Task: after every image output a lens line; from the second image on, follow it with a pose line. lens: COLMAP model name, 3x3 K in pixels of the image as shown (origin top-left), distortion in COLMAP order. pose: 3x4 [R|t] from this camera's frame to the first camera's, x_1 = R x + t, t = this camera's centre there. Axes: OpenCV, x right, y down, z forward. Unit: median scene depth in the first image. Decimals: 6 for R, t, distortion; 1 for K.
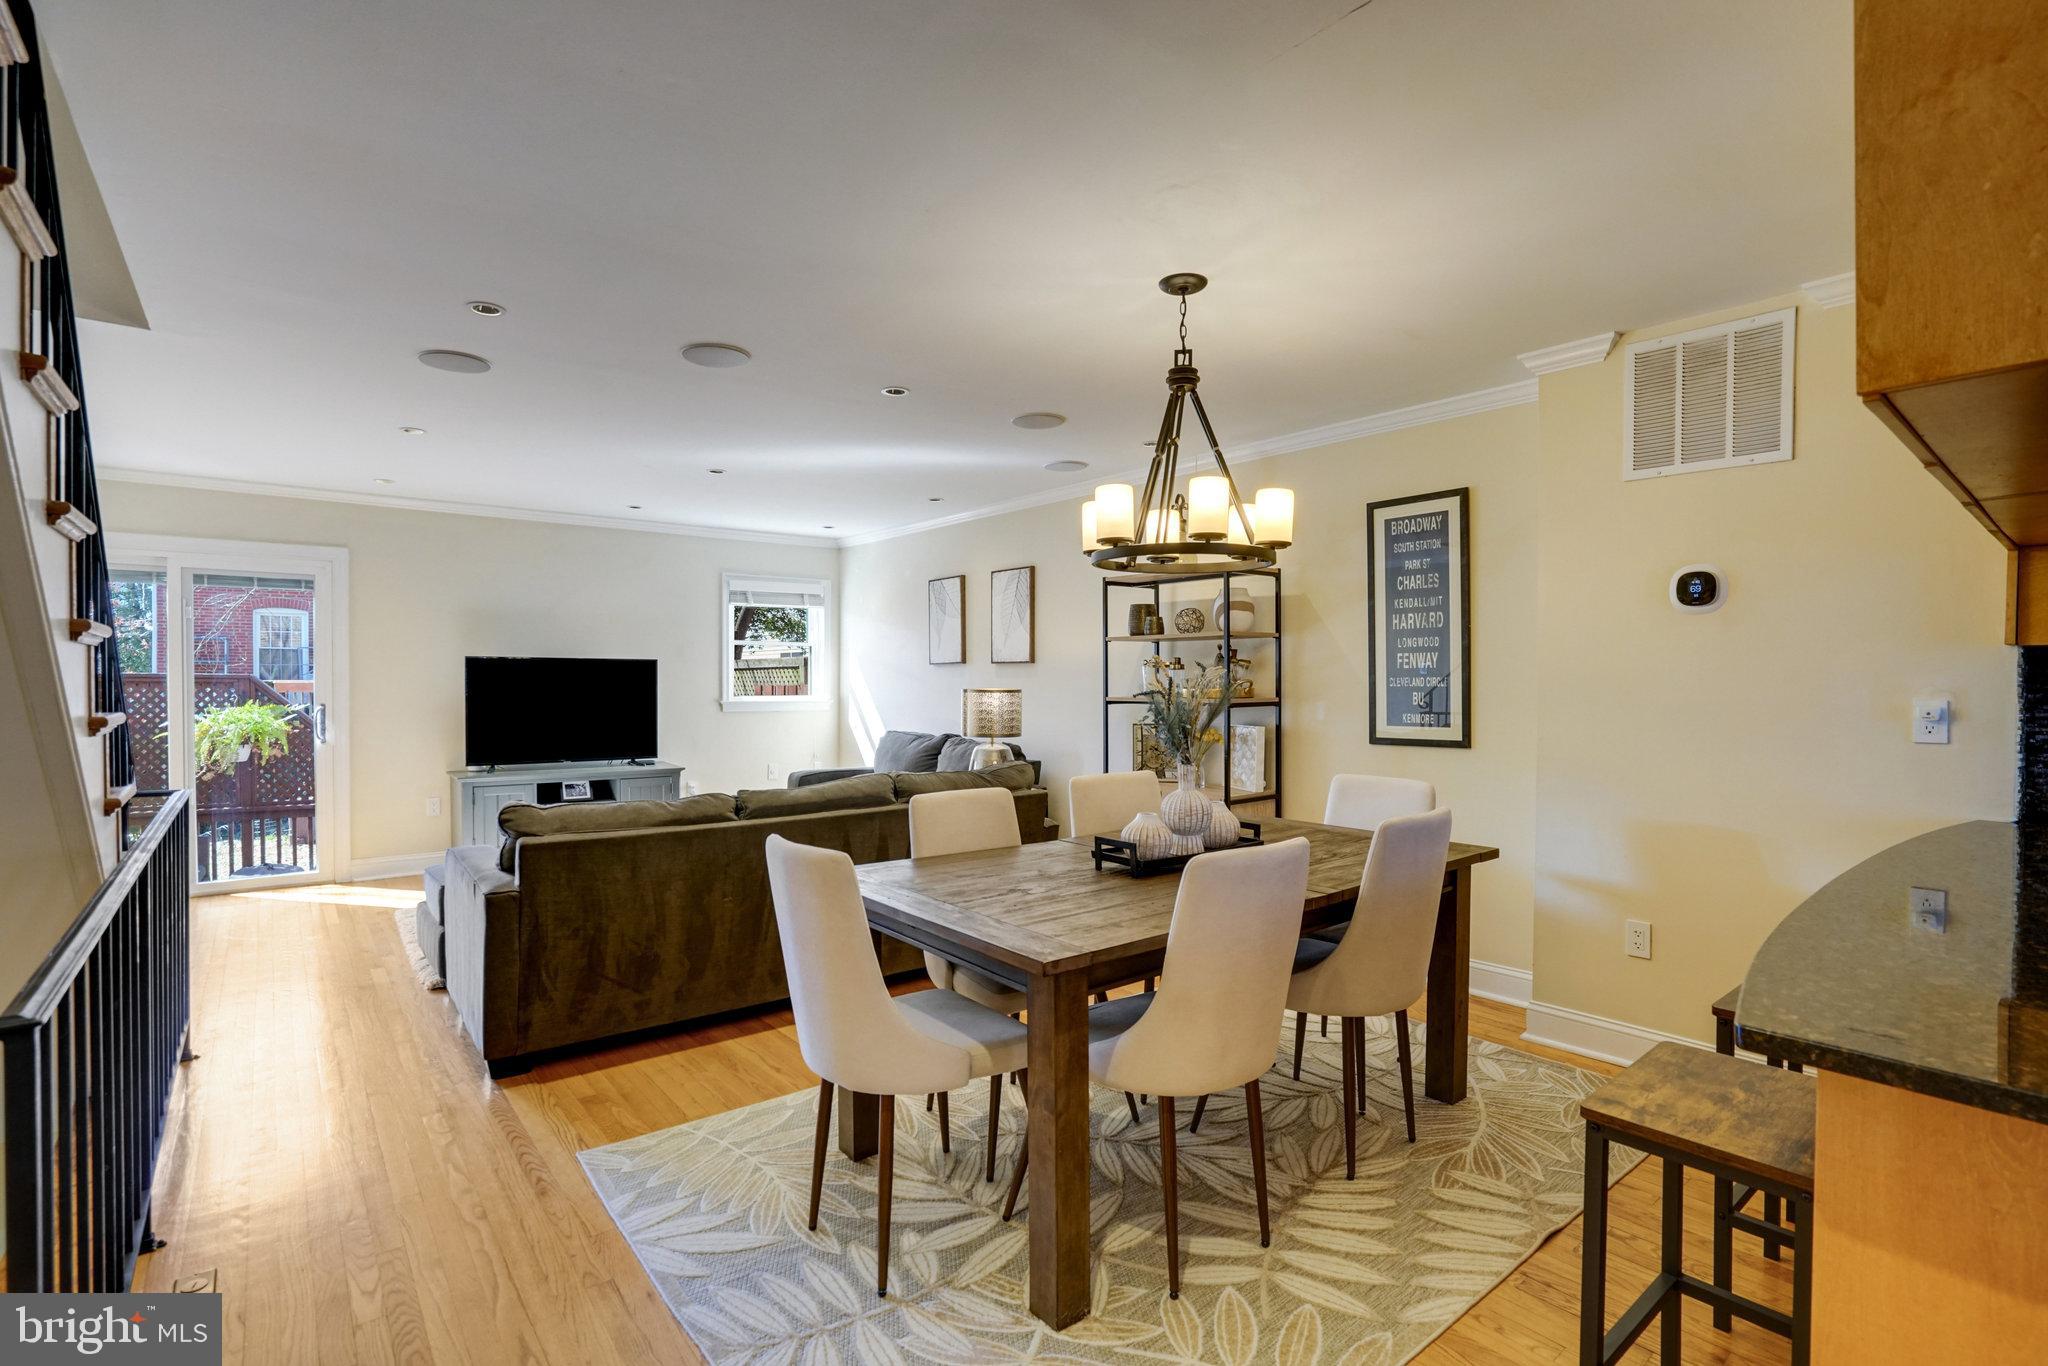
lens RADIAL K [[939.6, 0, 1021.4], [0, 939.6, 685.7], [0, 0, 1]] dist [-0.027436, 0.007148]
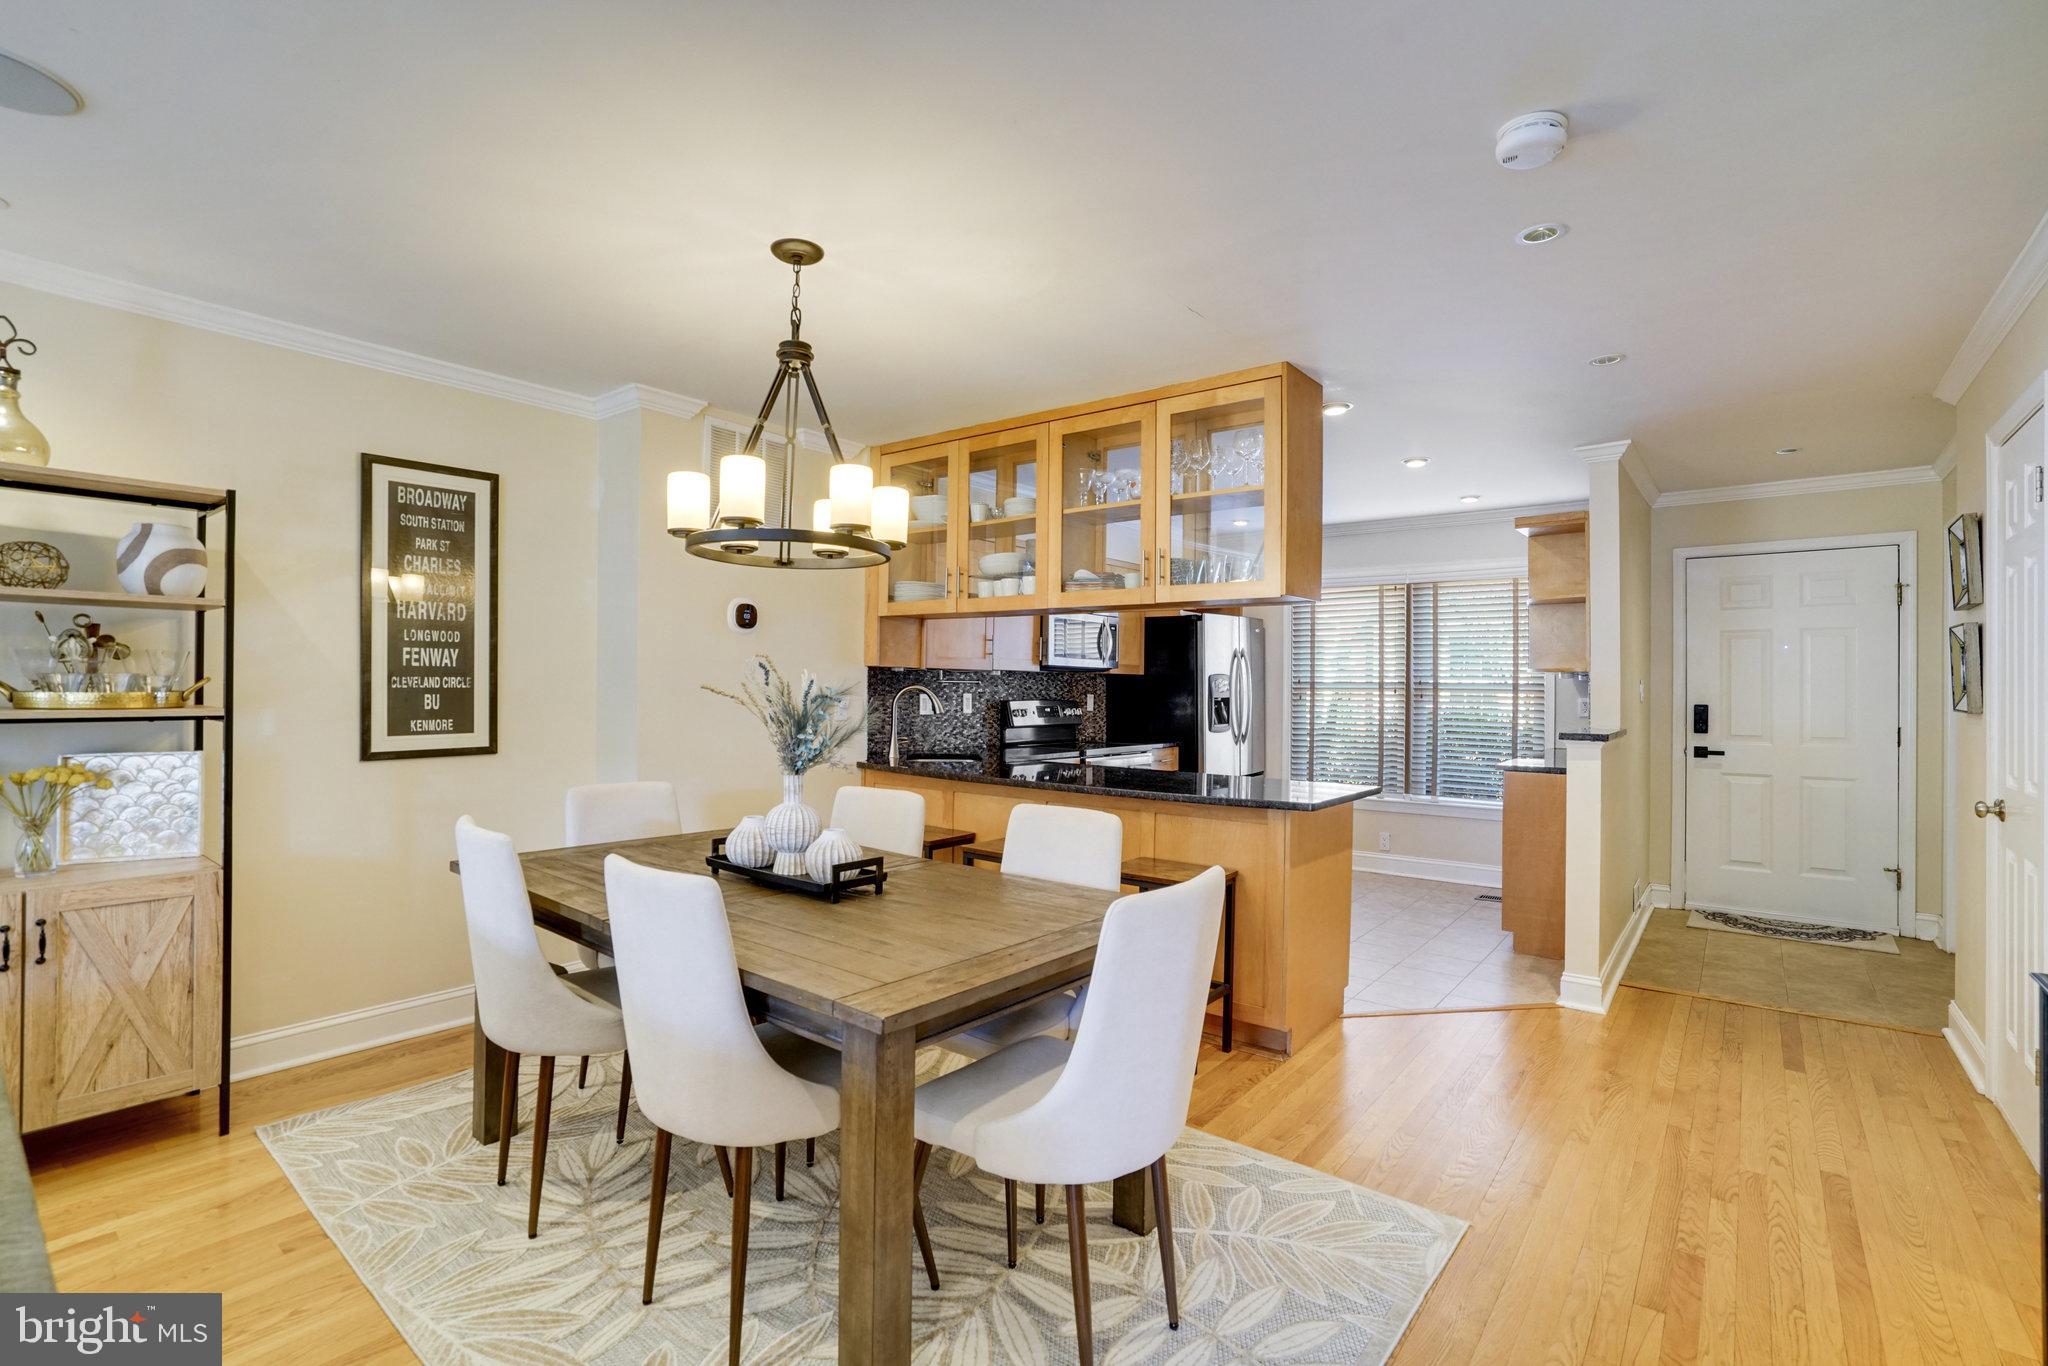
lens RADIAL K [[939.6, 0, 1023.4], [0, 939.6, 679.4], [0, 0, 1]] dist [-0.027436, 0.007148]
pose [[-0.195115, 0.003945, 0.980772, -0.509508], [-0.004231, 0.999979, -0.004863, -0.004881], [-0.980771, -0.005099, -0.195094, 0.628622]]
